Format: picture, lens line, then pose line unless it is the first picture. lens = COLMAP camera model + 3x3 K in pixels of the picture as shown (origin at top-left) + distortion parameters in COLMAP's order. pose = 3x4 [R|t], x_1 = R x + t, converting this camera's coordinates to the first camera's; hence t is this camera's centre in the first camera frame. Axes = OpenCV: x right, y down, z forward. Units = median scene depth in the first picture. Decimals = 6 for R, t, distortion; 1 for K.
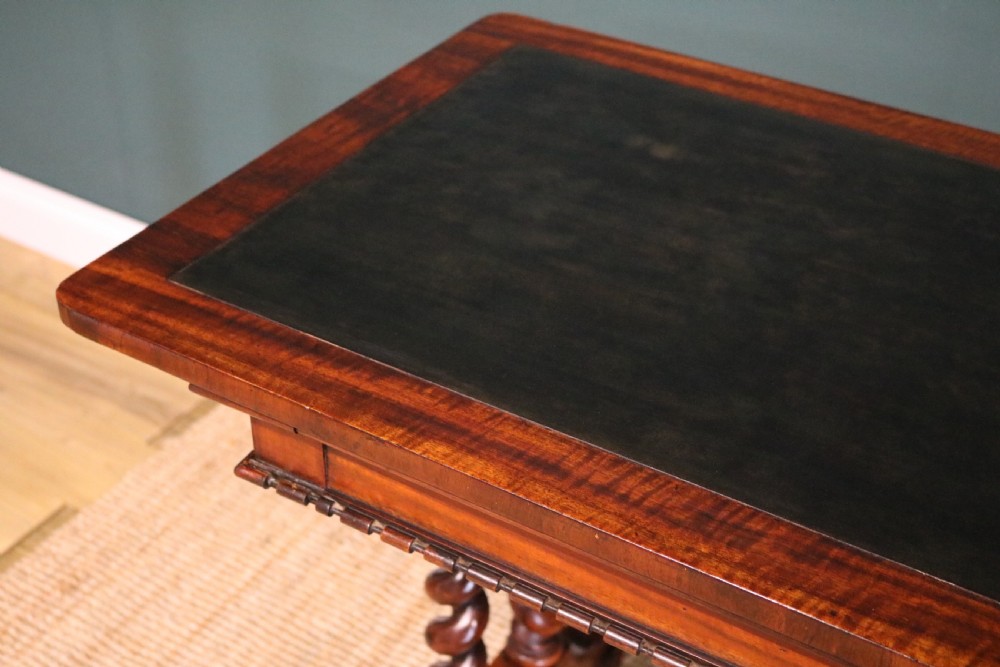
lens RADIAL K [[1374.9, 0, 493.4], [0, 1374.9, 349.9], [0, 0, 1]] dist [-0.044156, 0.000000]
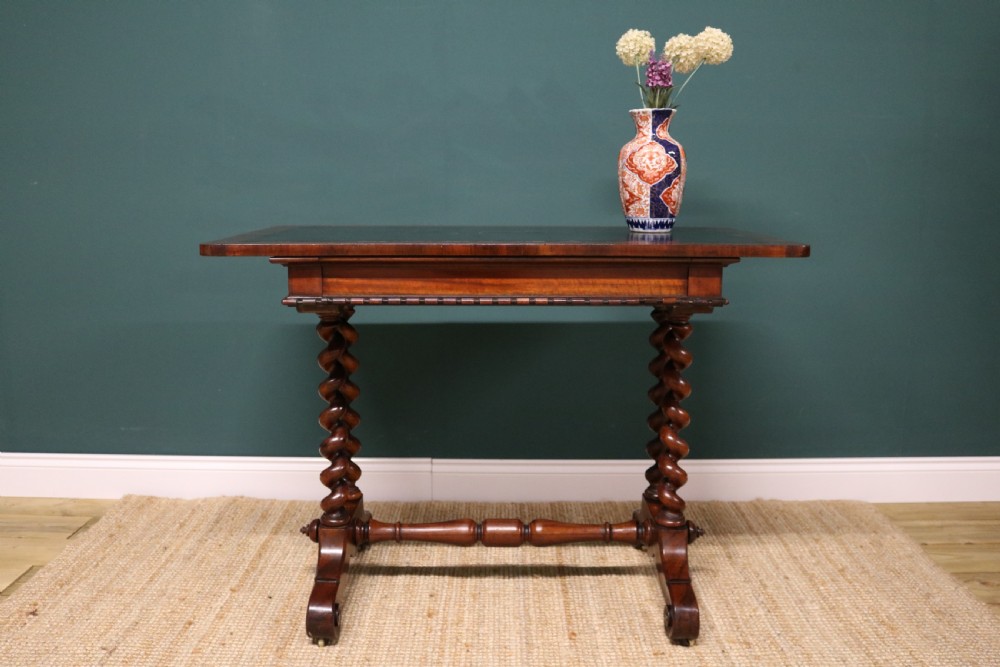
lens RADIAL K [[894.6, 0, 498.0], [0, 894.6, 334.5], [0, 0, 1]] dist [-0.141202, 0.112617]
pose [[0.852172, -0.099760, 0.513665, -0.602755], [0.312487, 0.884411, -0.346654, 0.724222], [-0.419709, 0.455922, 0.784844, -0.383894]]
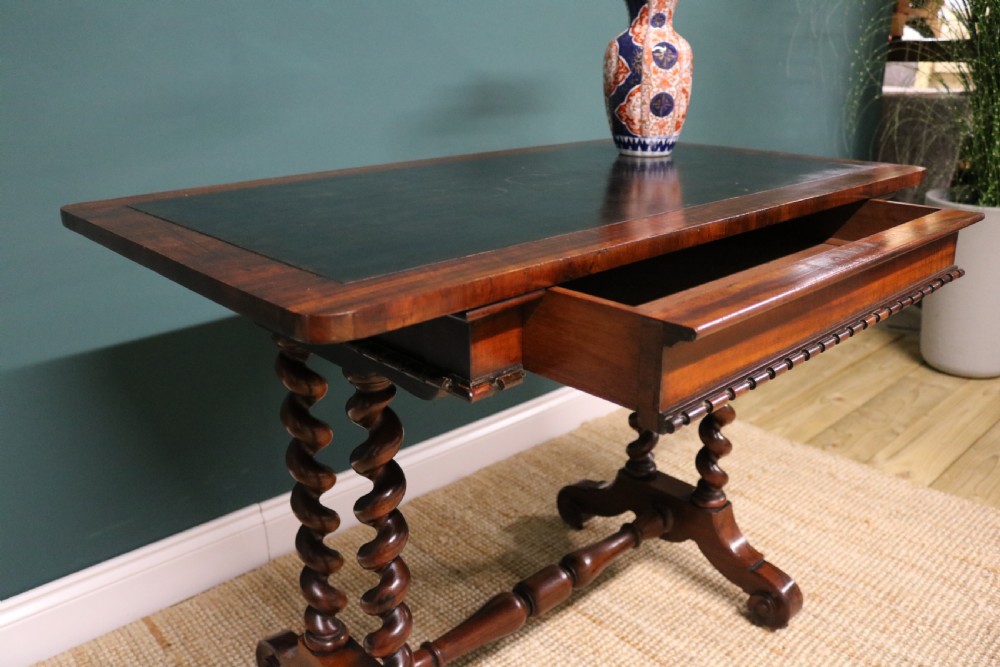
lens RADIAL K [[822.7, 0, 494.3], [0, 822.7, 338.5], [0, 0, 1]] dist [-0.144915, 0.101915]
pose [[0.270456, -0.335333, 0.902444, -0.690977], [0.570313, 0.811005, 0.130438, -0.028357], [-0.775627, 0.479398, 0.410586, 0.570967]]
